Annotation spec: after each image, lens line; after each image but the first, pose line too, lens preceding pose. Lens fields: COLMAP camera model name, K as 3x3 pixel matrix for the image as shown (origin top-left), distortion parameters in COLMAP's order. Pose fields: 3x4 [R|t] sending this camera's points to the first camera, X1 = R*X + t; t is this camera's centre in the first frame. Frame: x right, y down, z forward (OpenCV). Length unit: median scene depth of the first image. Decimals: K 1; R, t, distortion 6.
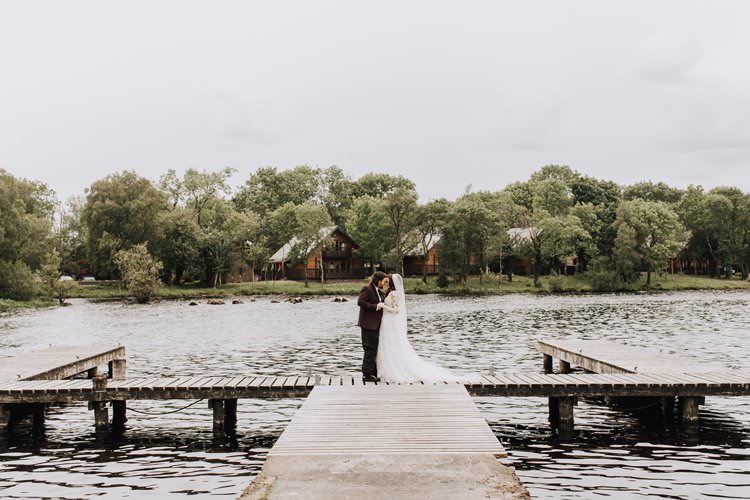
lens RADIAL K [[1206.2, 0, 375.0], [0, 1206.2, 250.0], [0, 0, 1]] dist [0.027194, 0.110763]
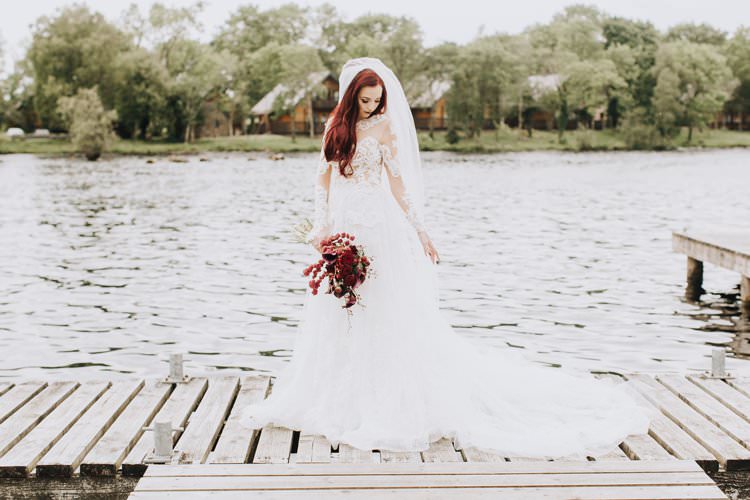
lens RADIAL K [[1206.2, 0, 375.0], [0, 1206.2, 250.0], [0, 0, 1]] dist [0.027194, 0.110763]
pose [[0.999992, 0.003662, 0.001794, -0.000023], [-0.003846, 0.993193, 0.116420, 0.006100], [-0.001355, -0.116426, 0.993198, 0.136576]]
